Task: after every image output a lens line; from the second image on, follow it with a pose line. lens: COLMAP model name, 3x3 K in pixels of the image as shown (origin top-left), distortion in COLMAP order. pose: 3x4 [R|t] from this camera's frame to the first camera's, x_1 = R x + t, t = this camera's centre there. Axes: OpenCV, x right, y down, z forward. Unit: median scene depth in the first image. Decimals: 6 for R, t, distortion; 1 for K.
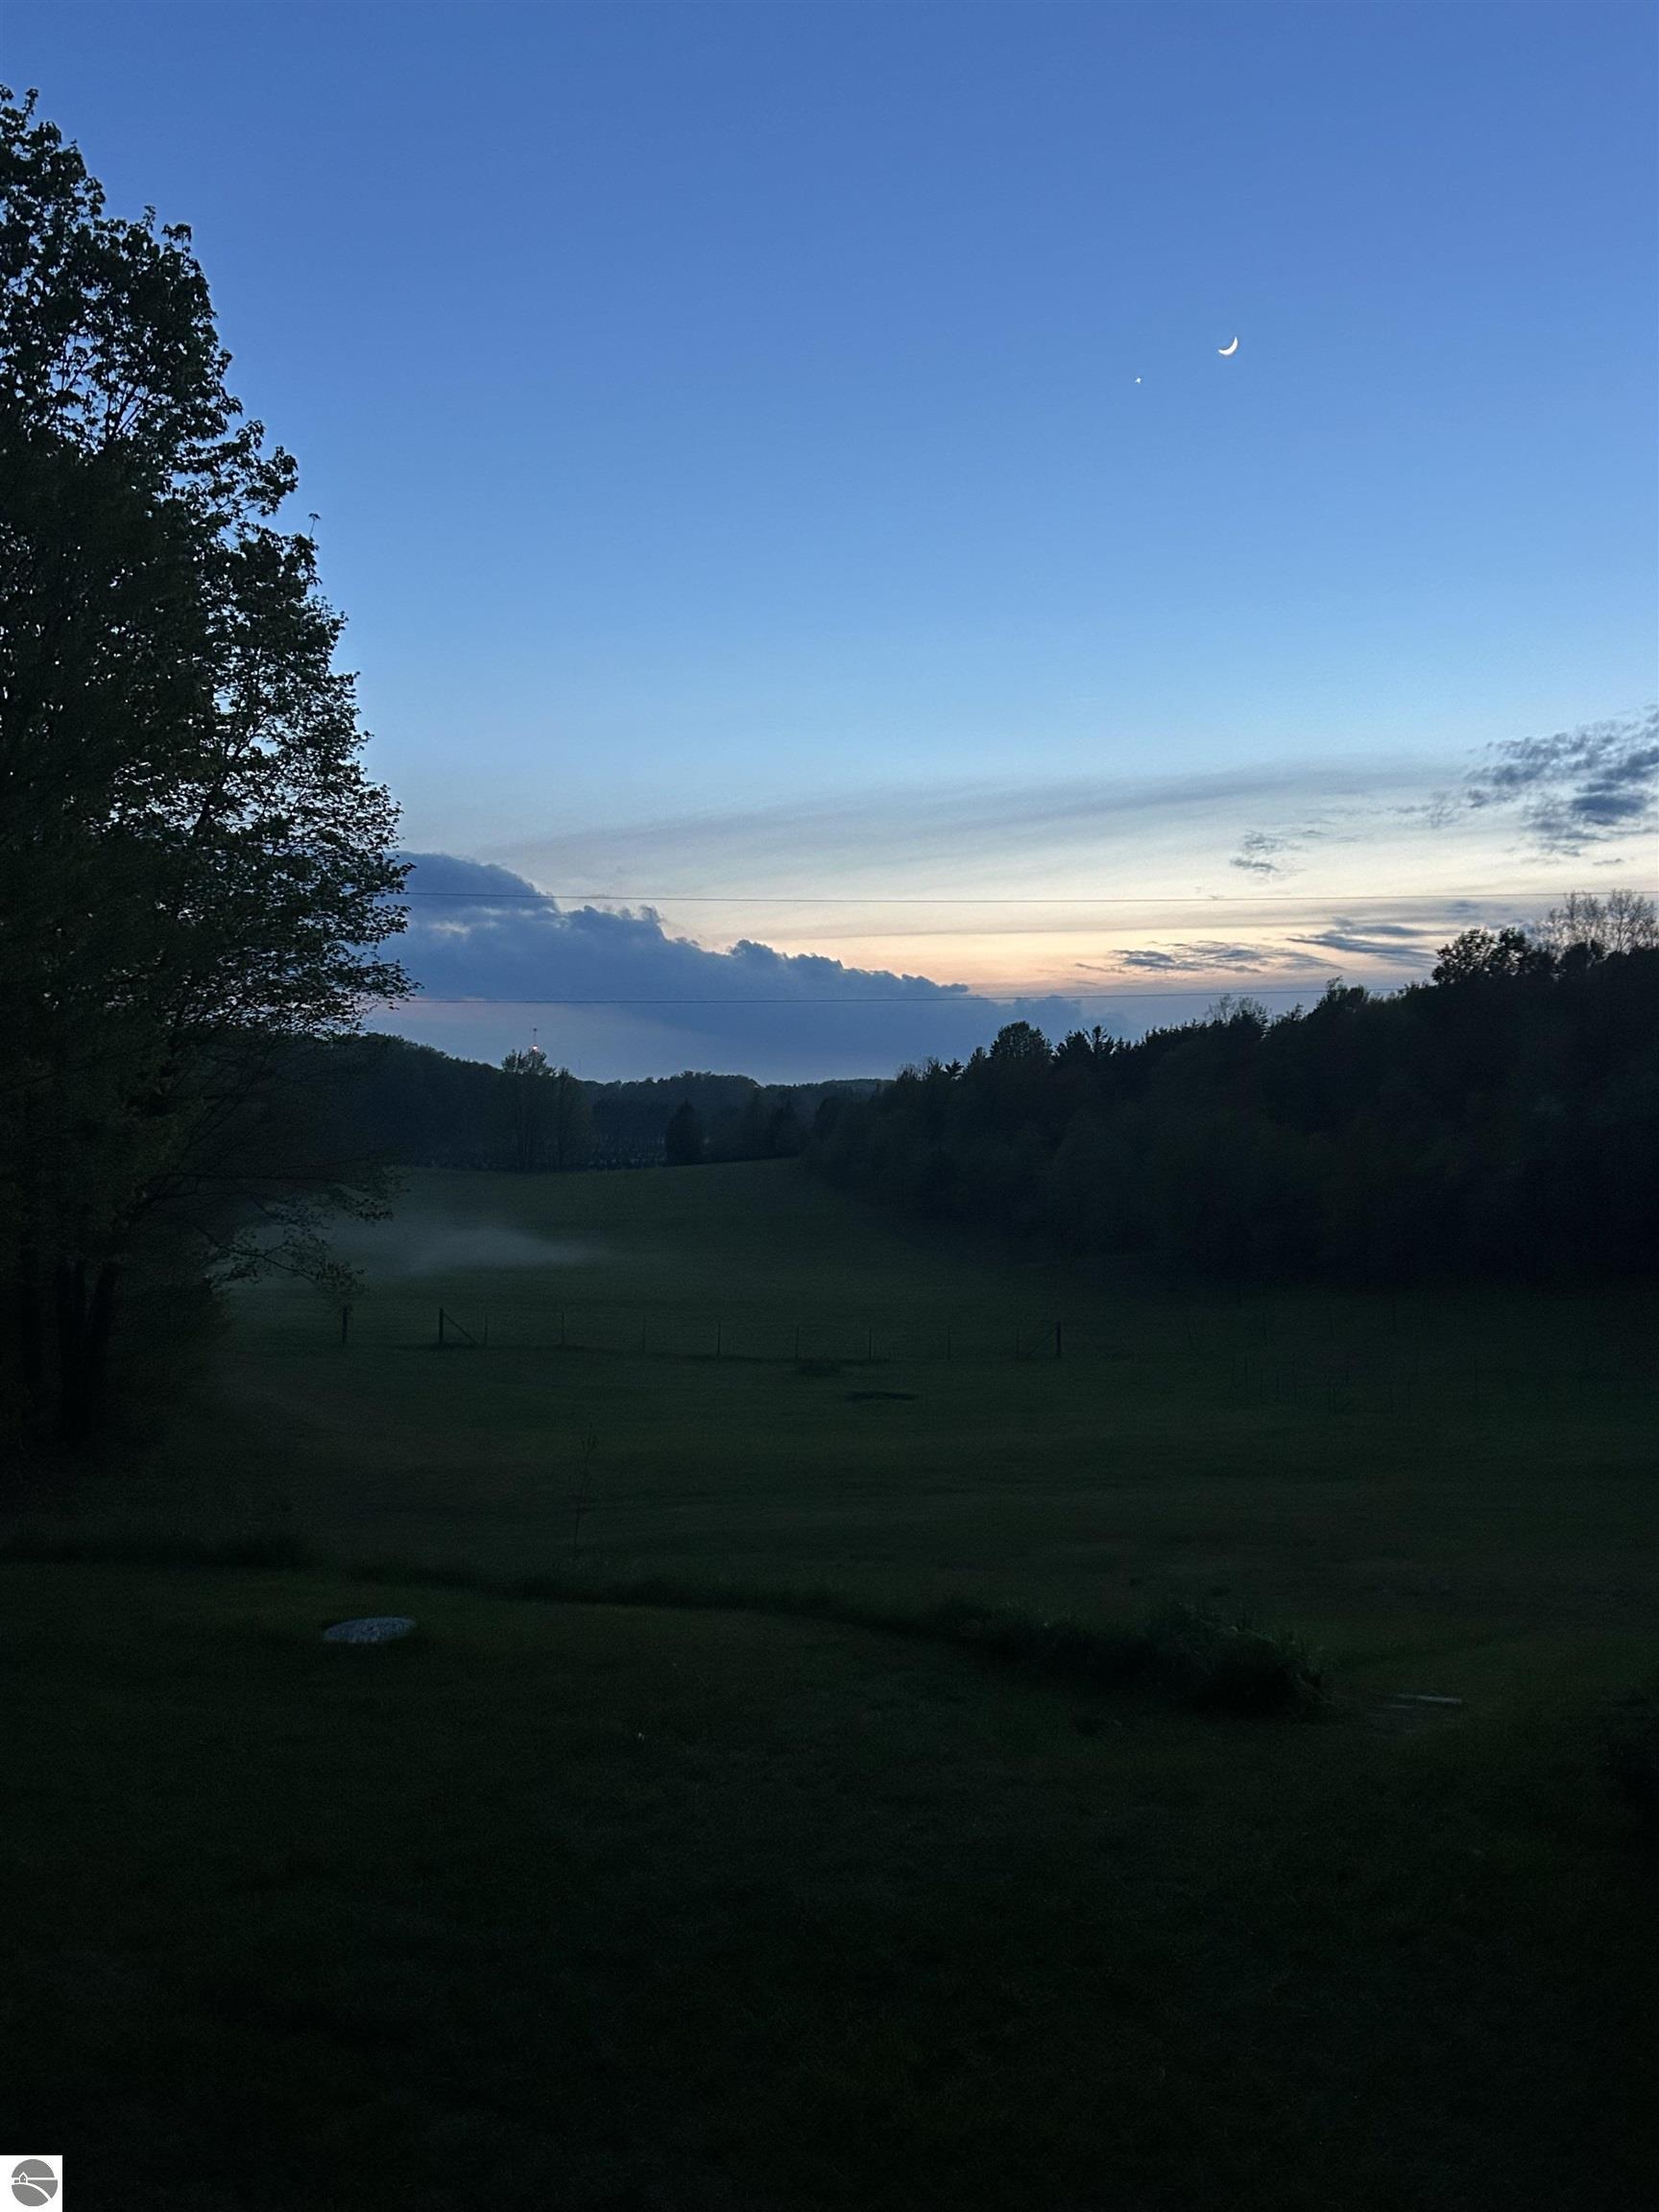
lens RADIAL K [[1954.3, 0, 829.5], [0, 1954.3, 1106.0], [0, 0, 1]] dist [0.210050, -0.501590]
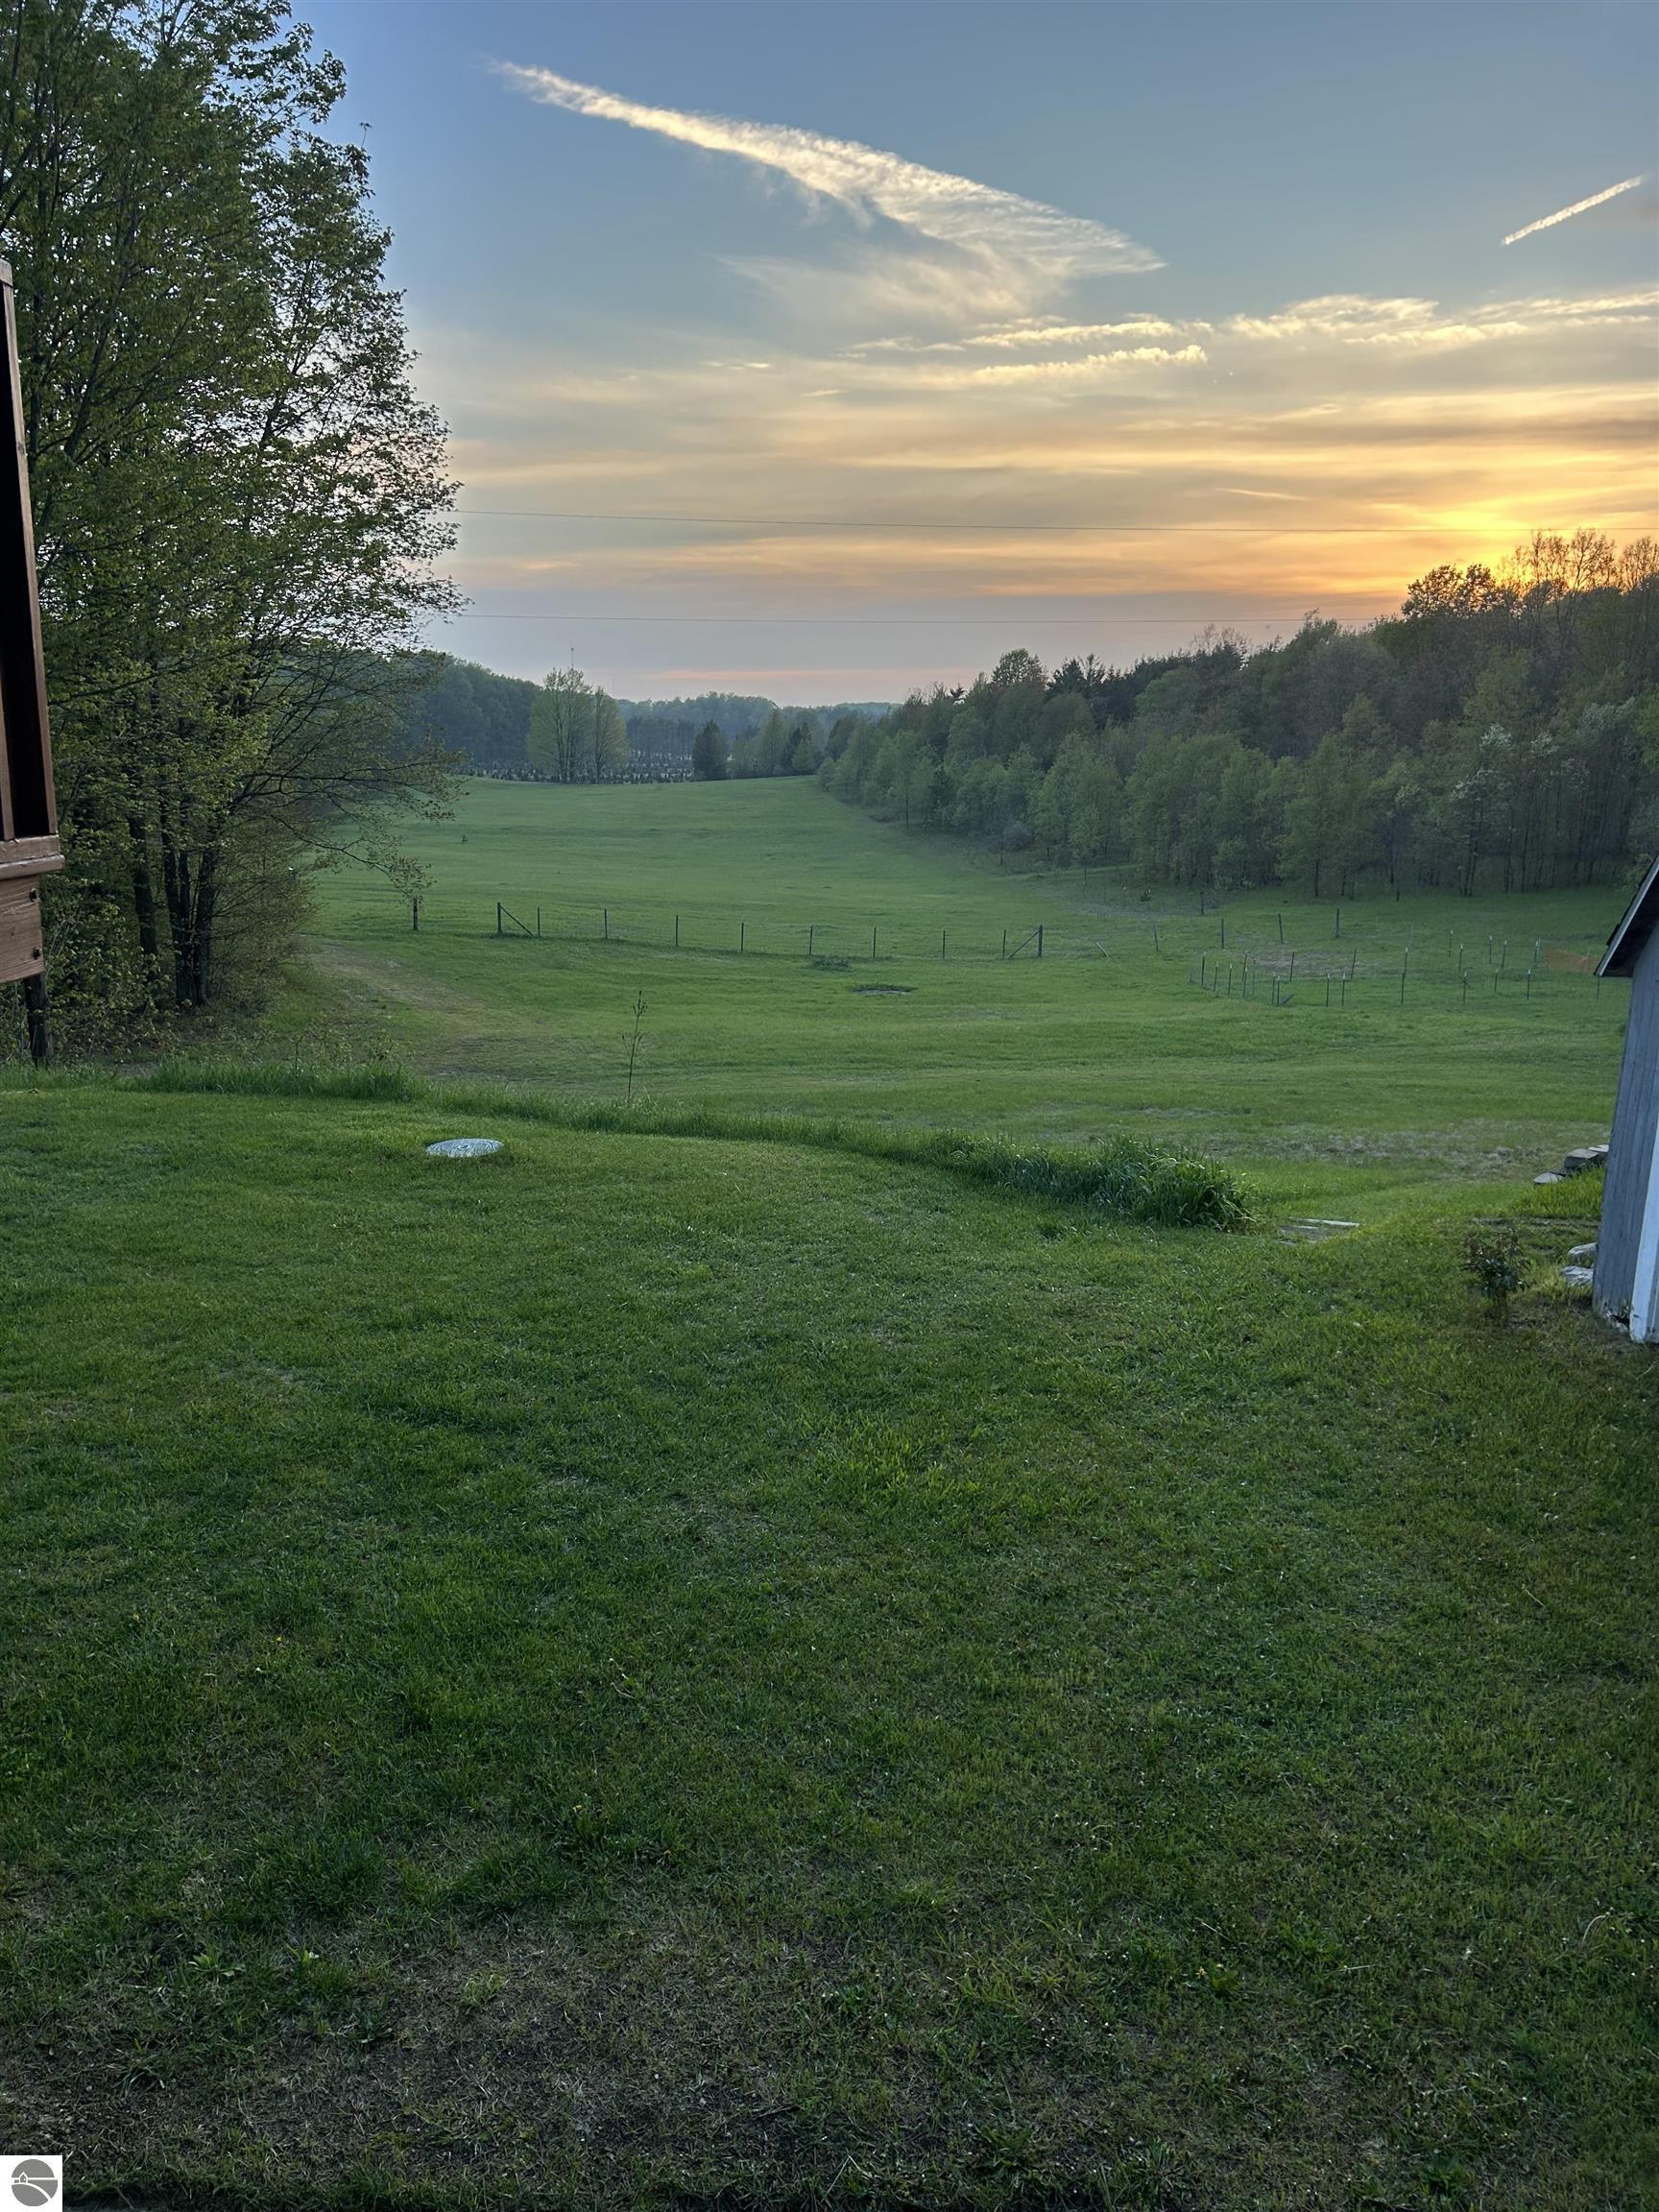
lens RADIAL K [[1735.9, 0, 817.7], [0, 1735.9, 1131.6], [0, 0, 1]] dist [0.094674, -0.107463]
pose [[0.999758, 0.020125, -0.008938, -0.001349], [-0.017599, 0.974194, 0.225024, 0.002478], [0.013236, -0.224813, 0.974312, -0.009896]]
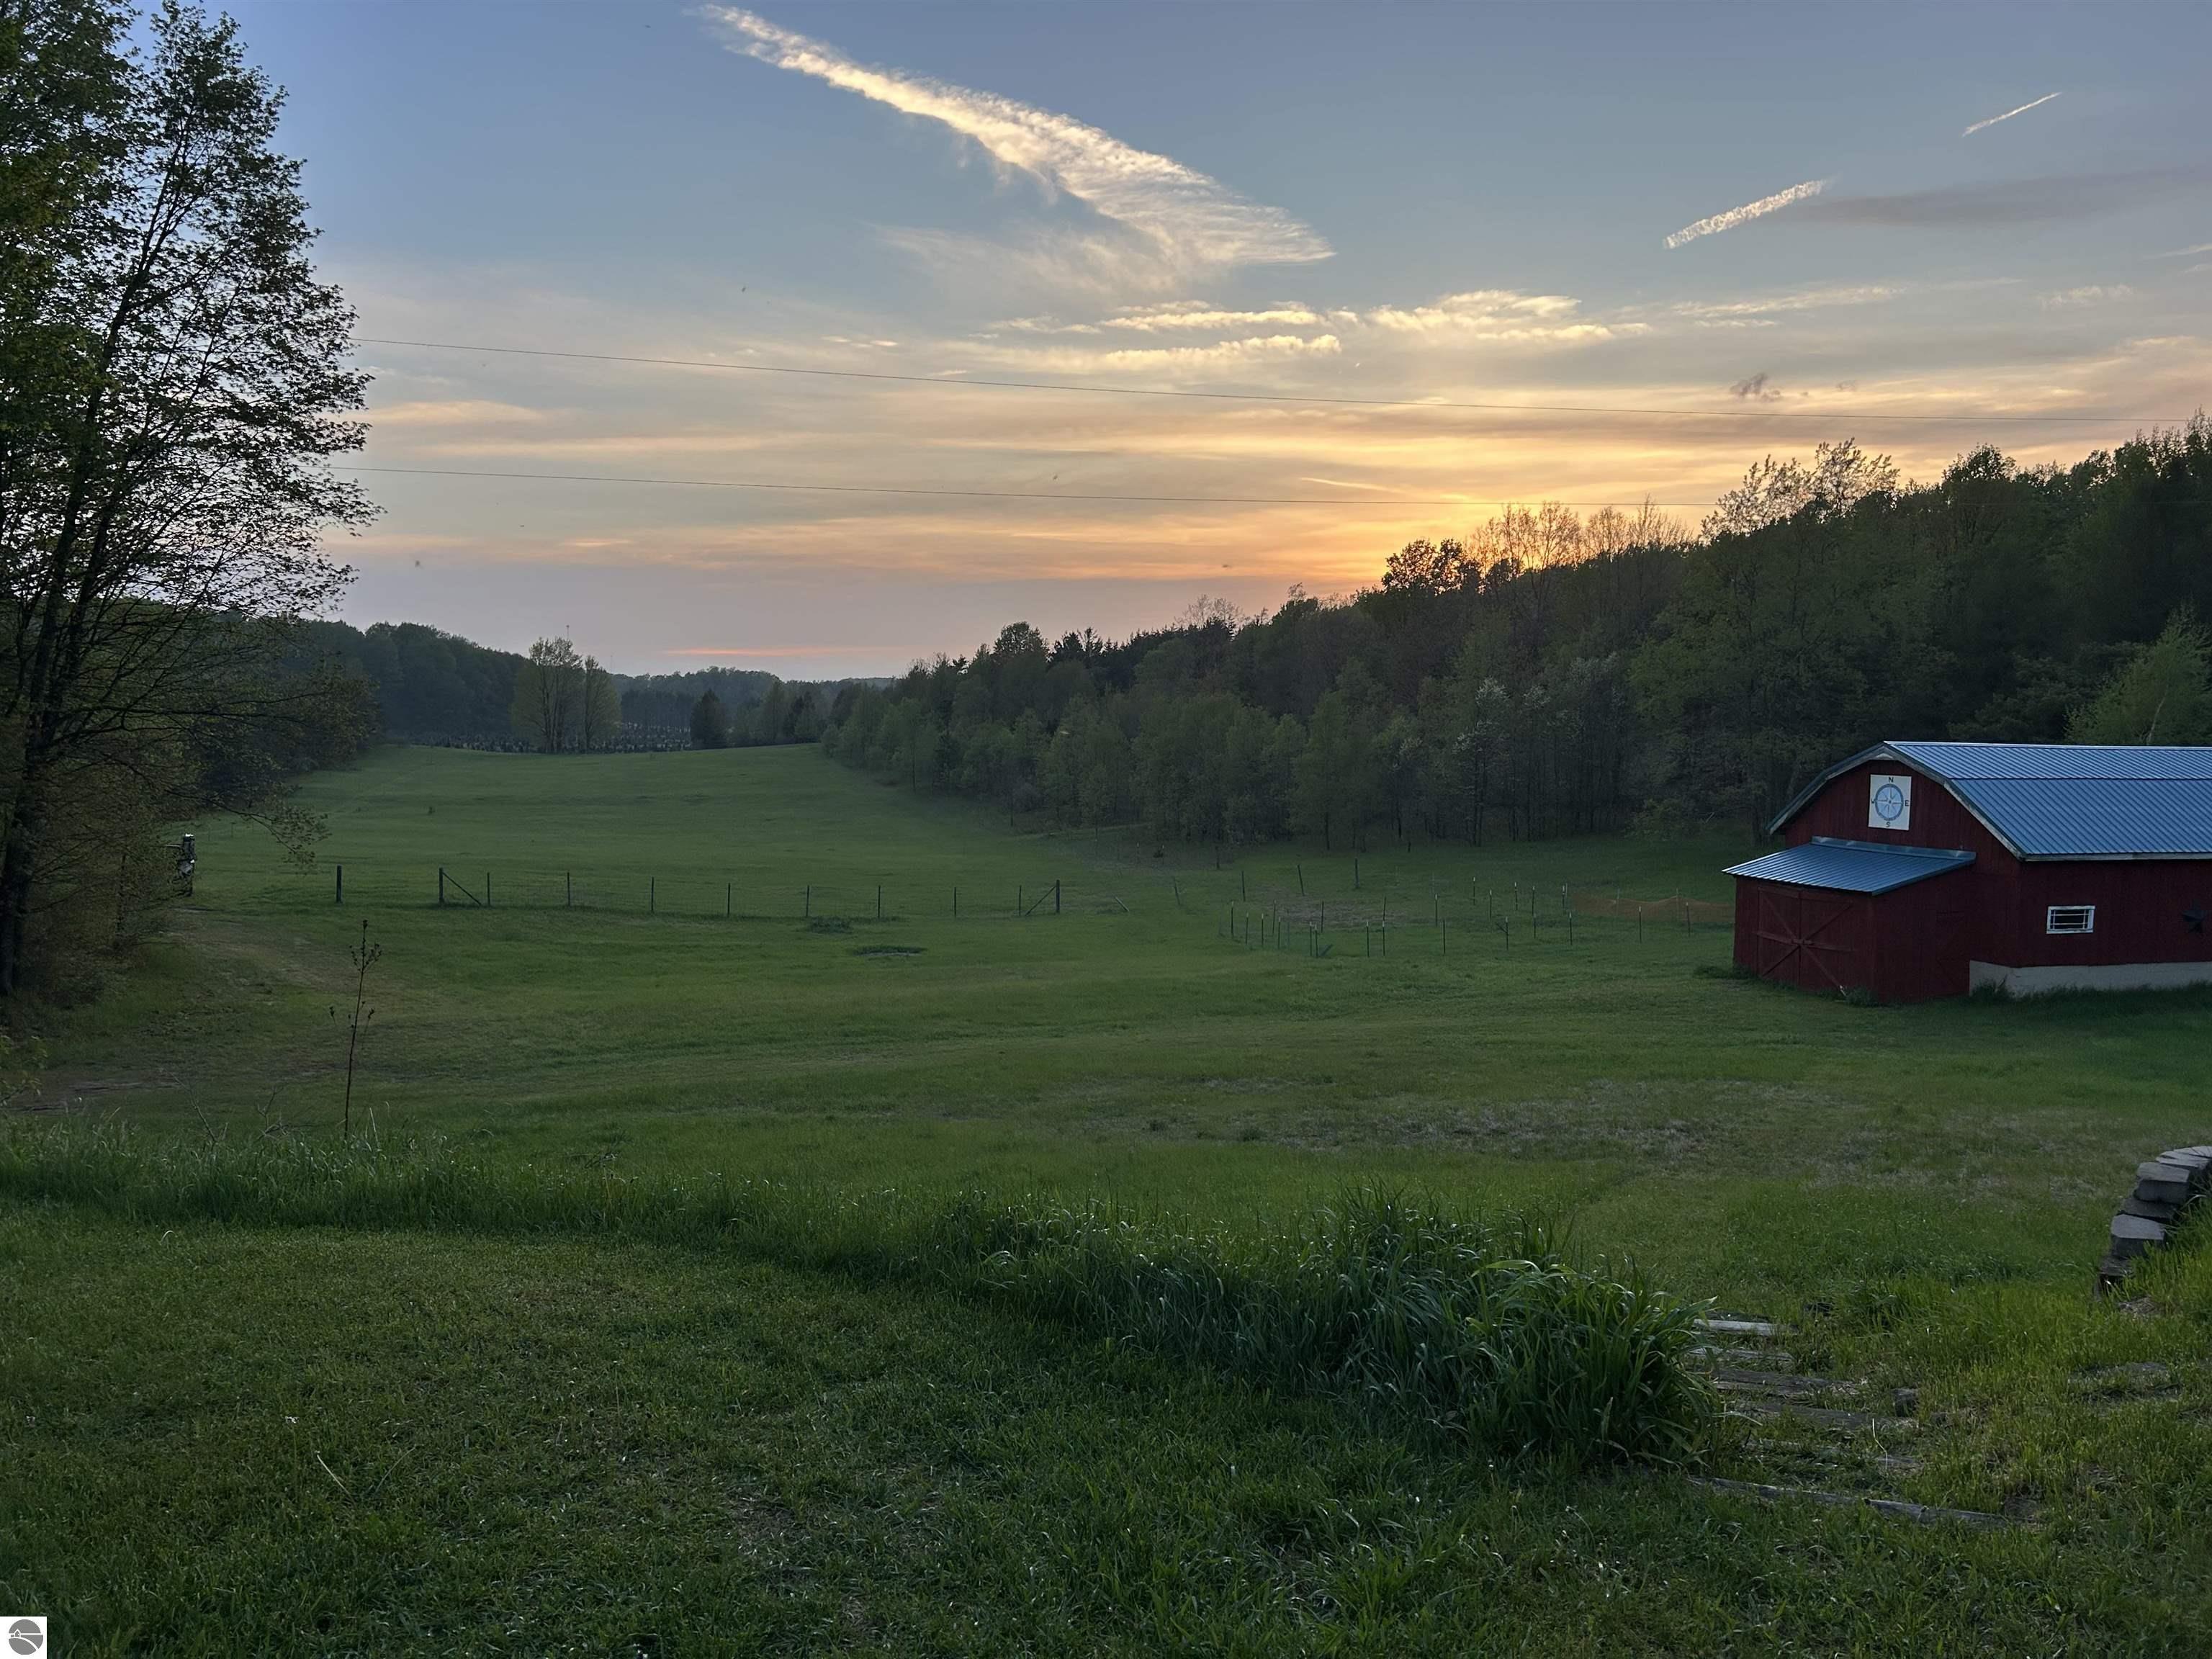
lens RADIAL K [[1679.2, 0, 1106.0], [0, 1679.2, 829.5], [0, 0, 1]] dist [0.139545, -0.249071]
pose [[0.988683, 0.002009, 0.150004, 0.008566], [-0.012114, 0.997714, 0.066479, 0.031774], [-0.149528, -0.067544, 0.986448, 0.150239]]
